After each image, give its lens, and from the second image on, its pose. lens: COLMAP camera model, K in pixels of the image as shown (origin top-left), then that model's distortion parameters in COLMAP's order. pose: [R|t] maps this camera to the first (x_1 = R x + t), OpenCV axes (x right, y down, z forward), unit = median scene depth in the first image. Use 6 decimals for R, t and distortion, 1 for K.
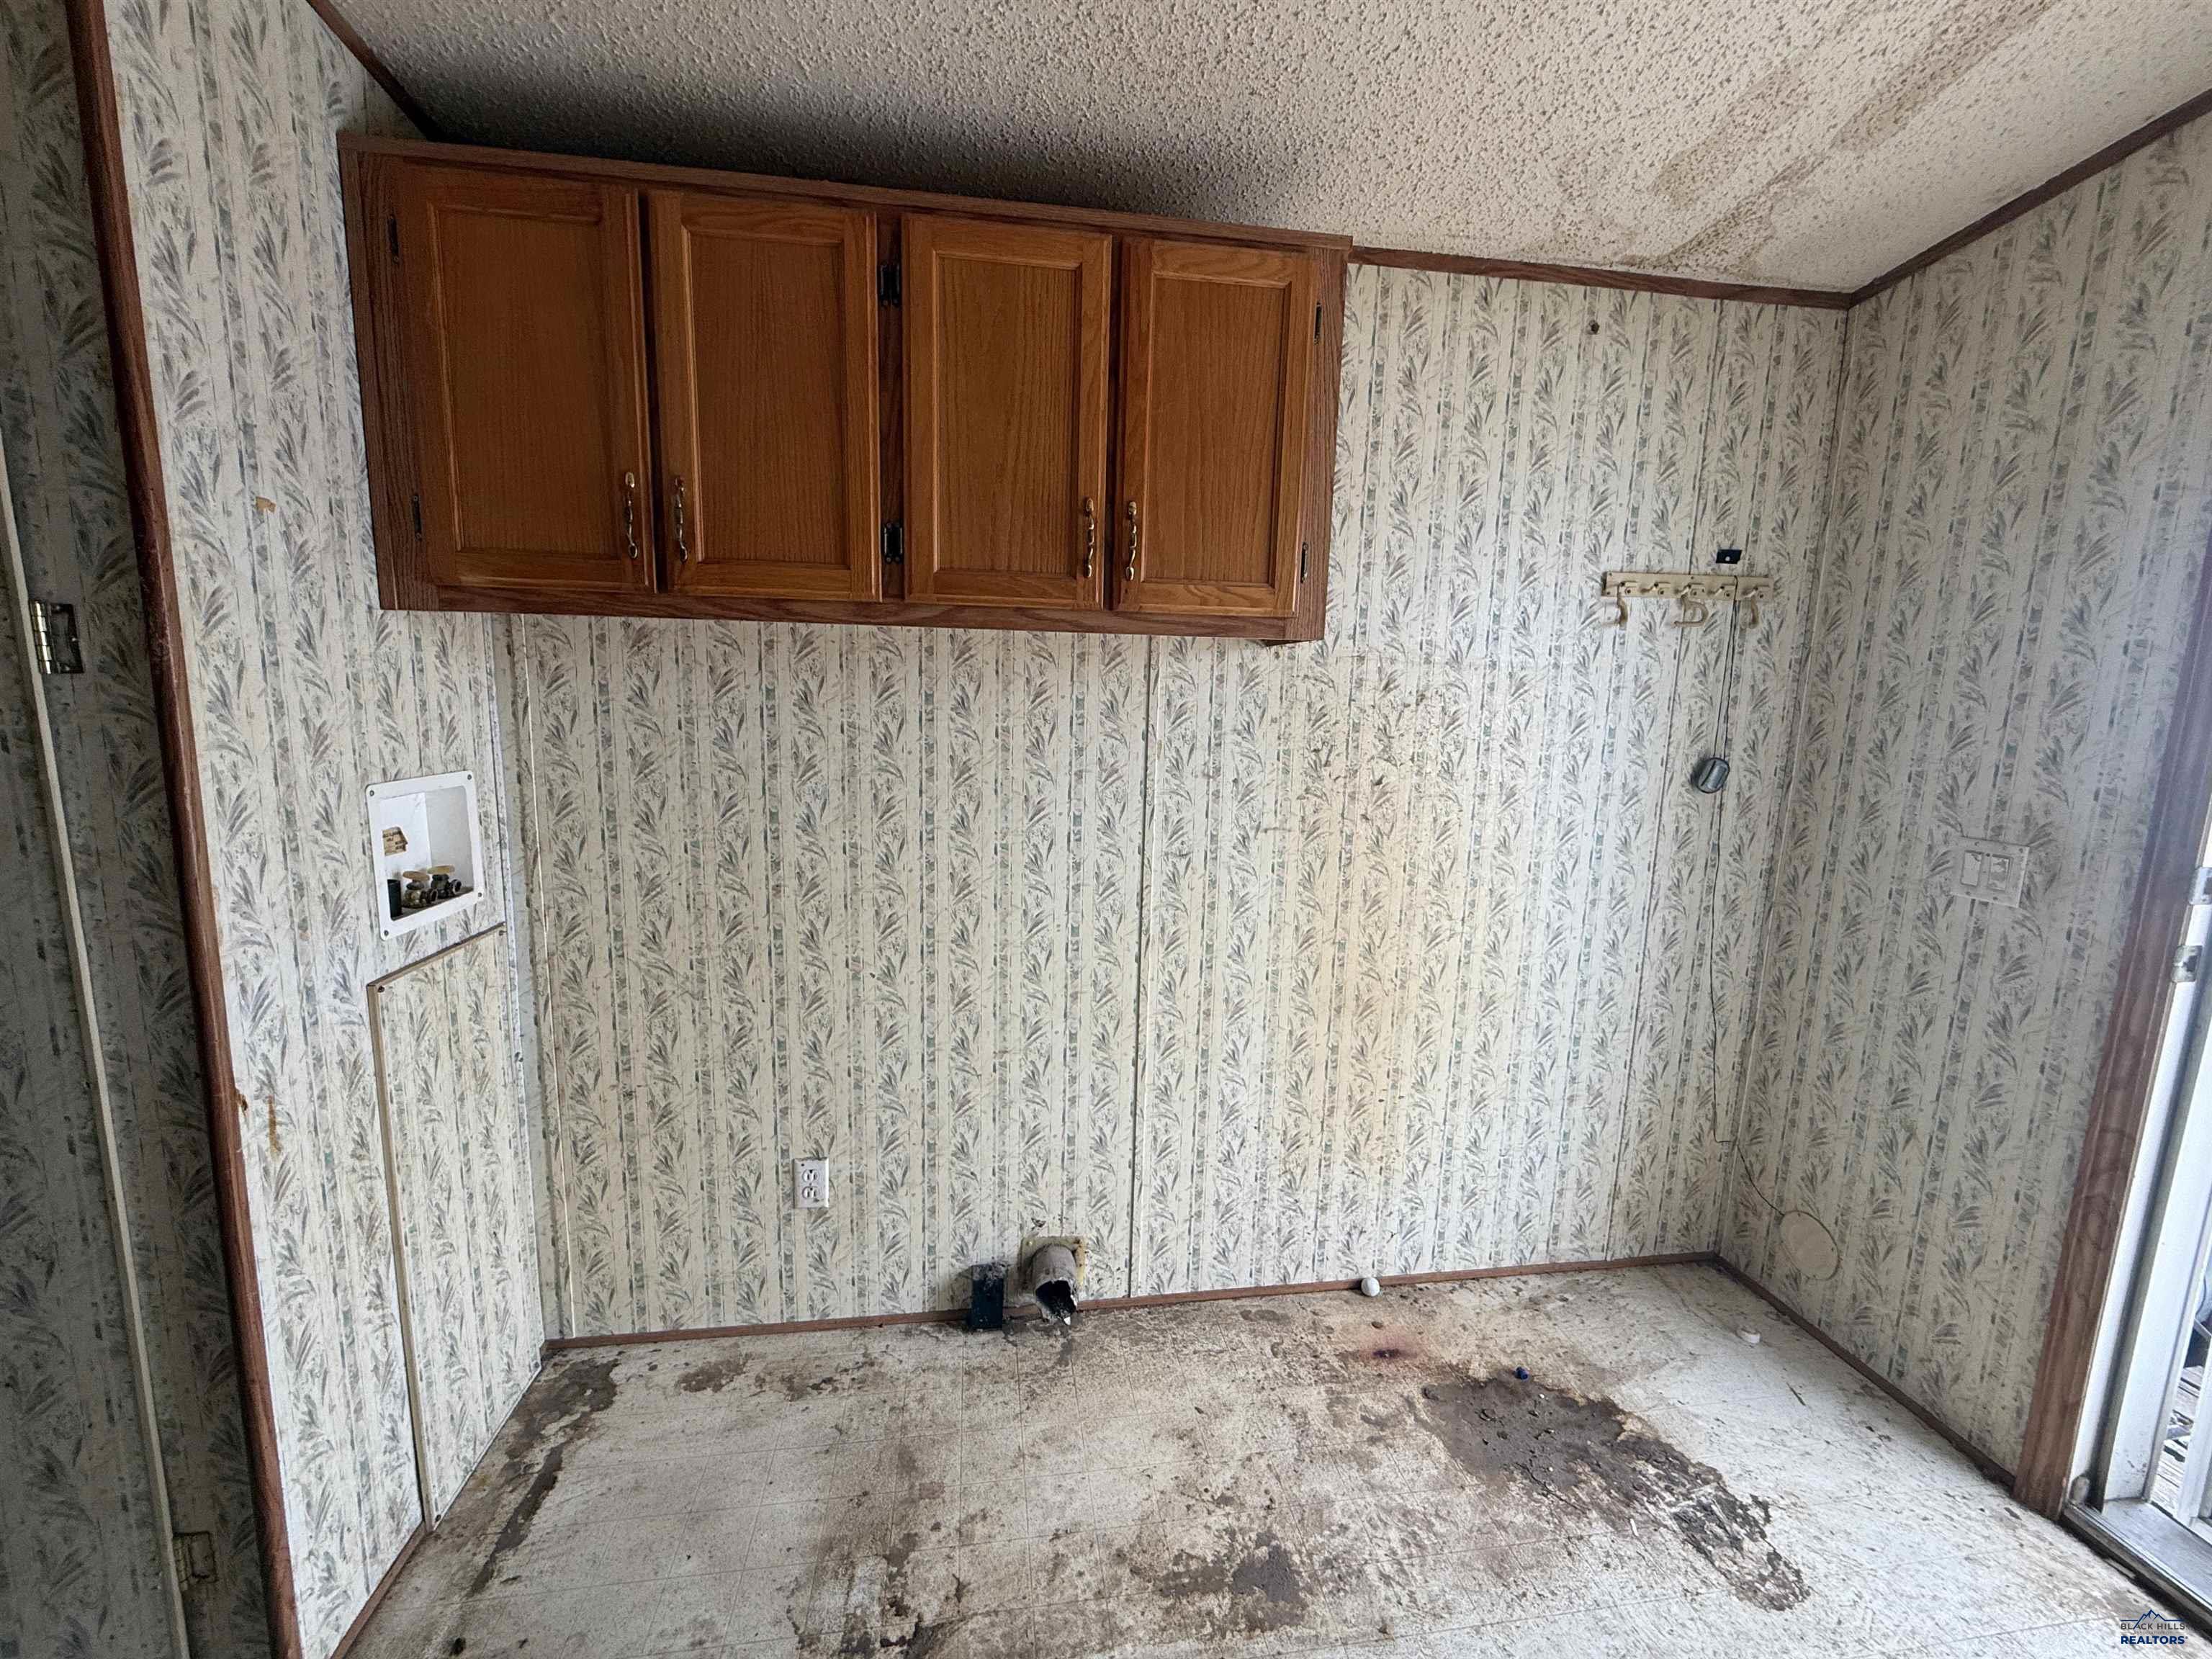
lens RADIAL K [[880.6, 0, 1104.5], [0, 880.6, 826.7], [0, 0, 1]] dist [-0.001390, -0.000306]
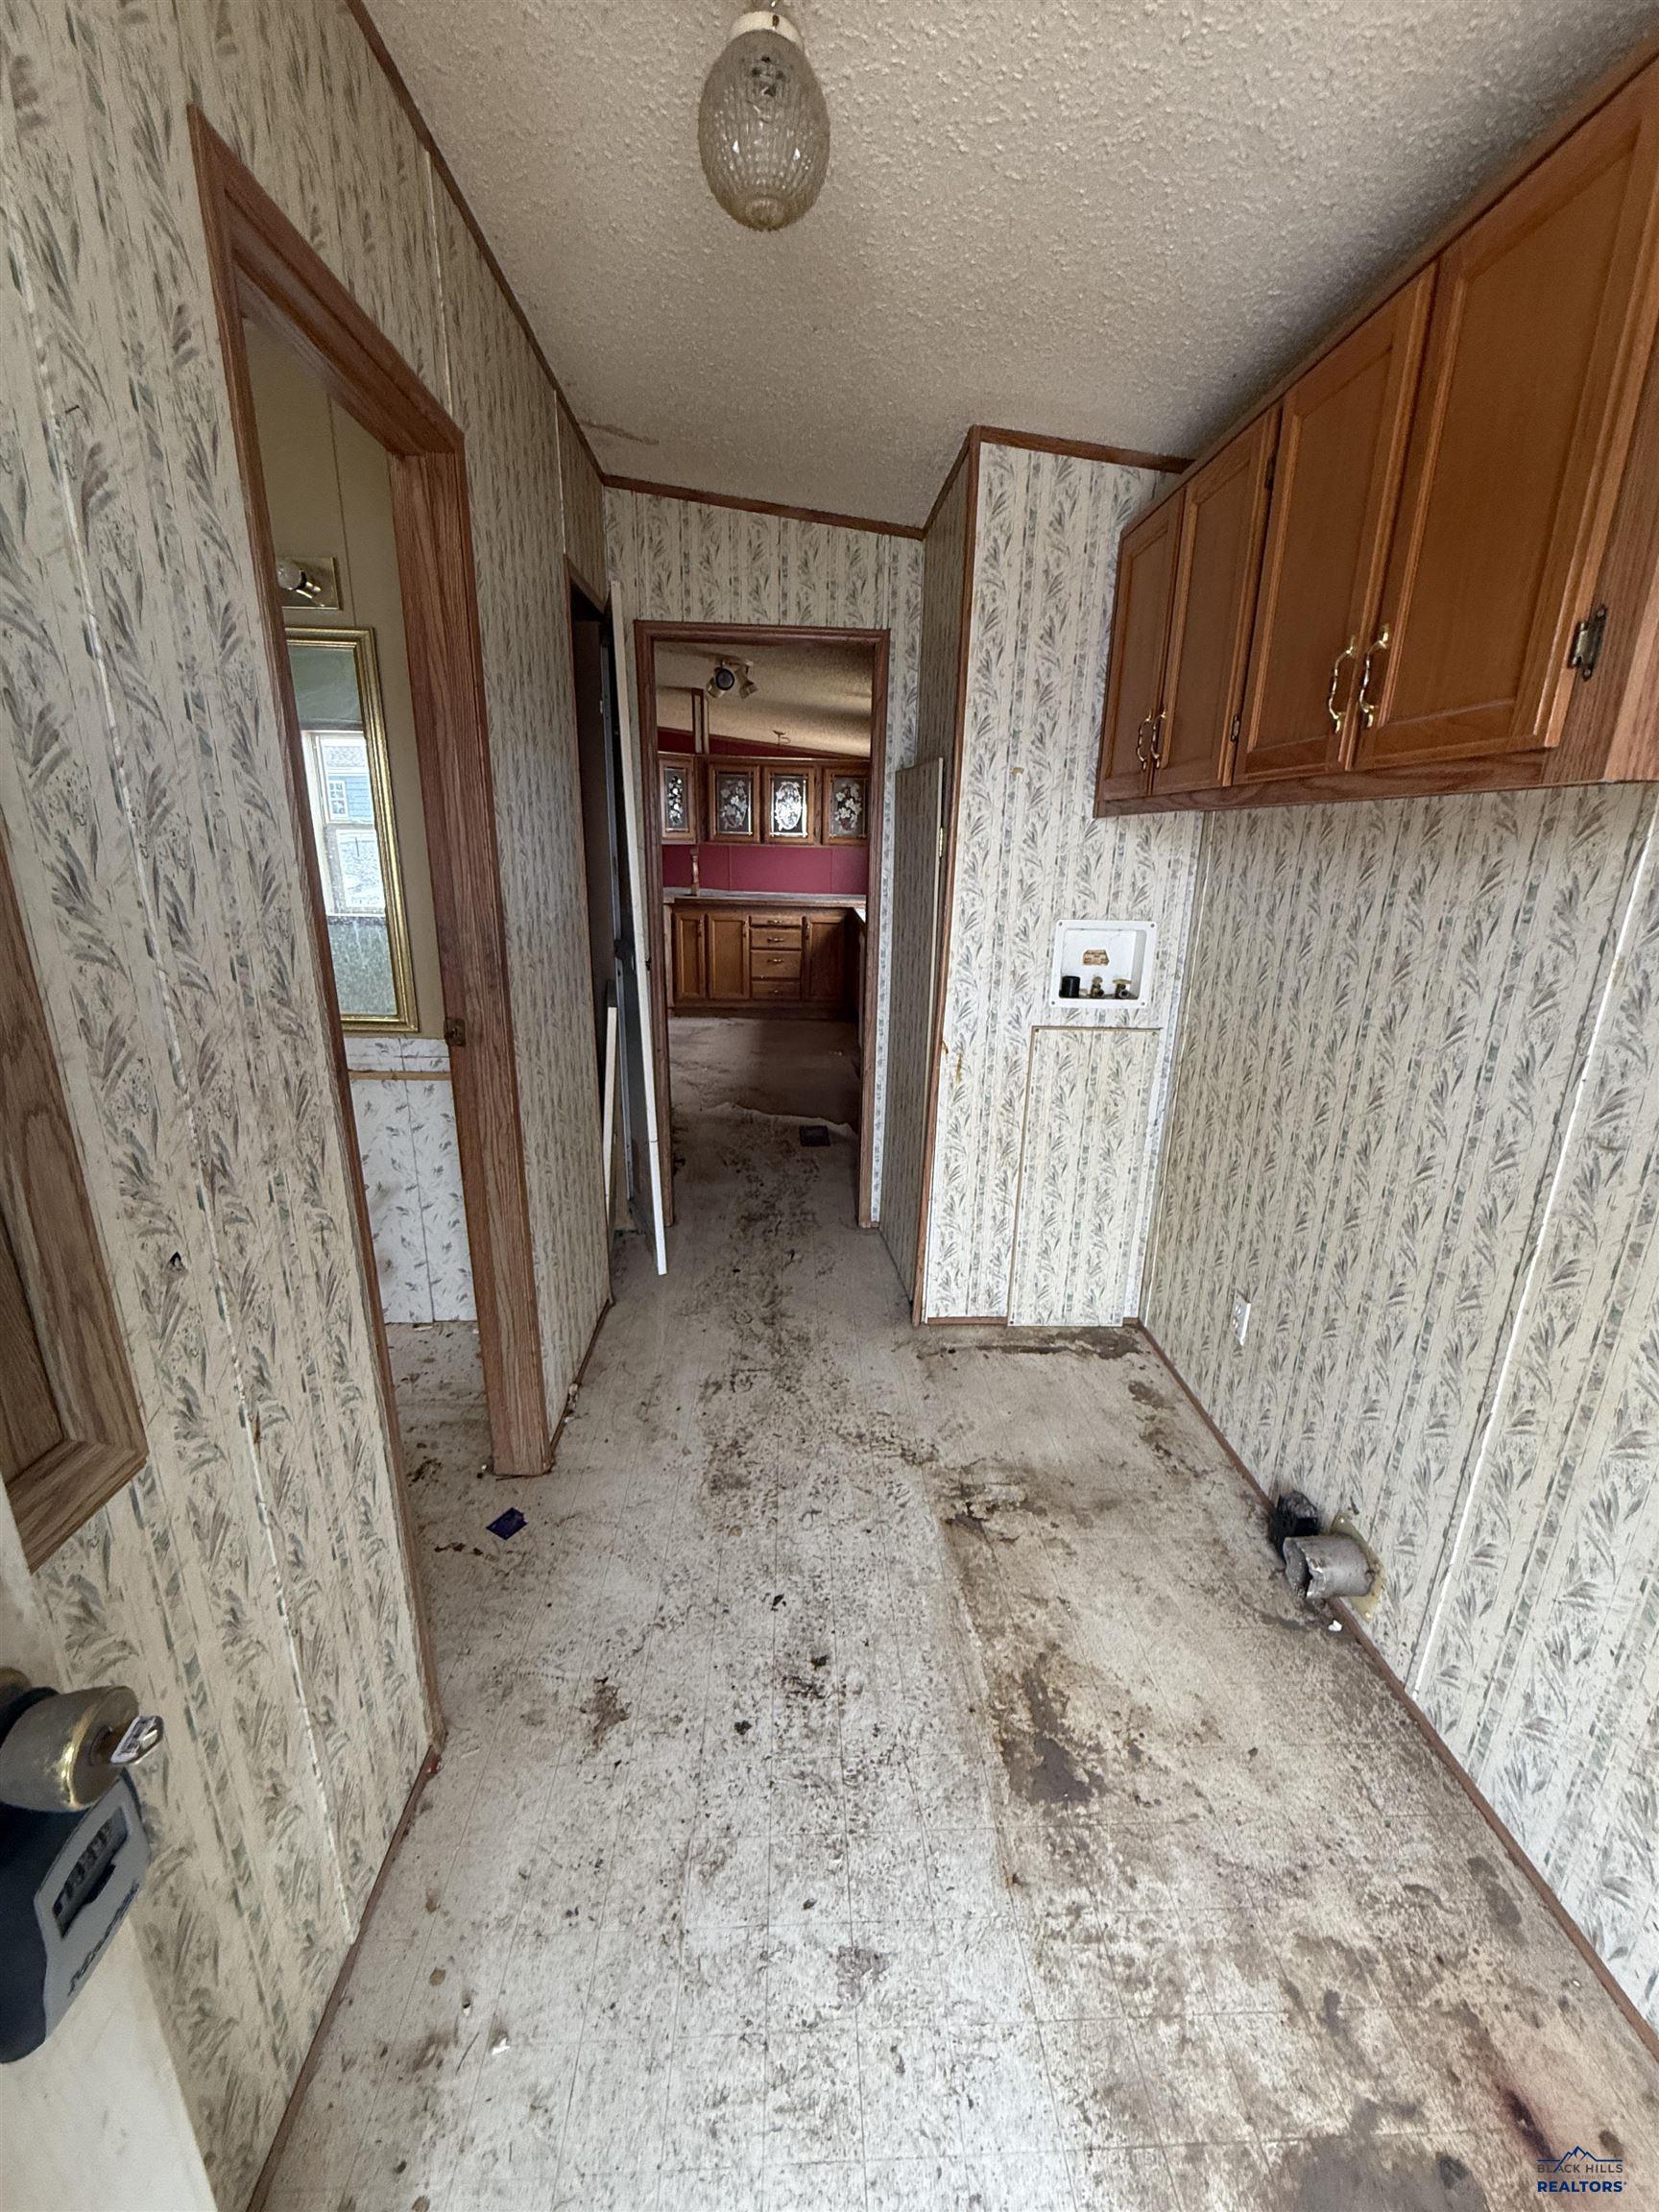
lens RADIAL K [[880.6, 0, 829.0], [0, 880.6, 1104.3], [0, 0, 1]] dist [-0.001390, -0.000306]
pose [[-0.105750, 0.260262, -0.959729, 0.798195], [-0.170076, 0.946186, 0.275330, -0.079846], [0.979740, 0.192343, -0.055795, 0.538590]]
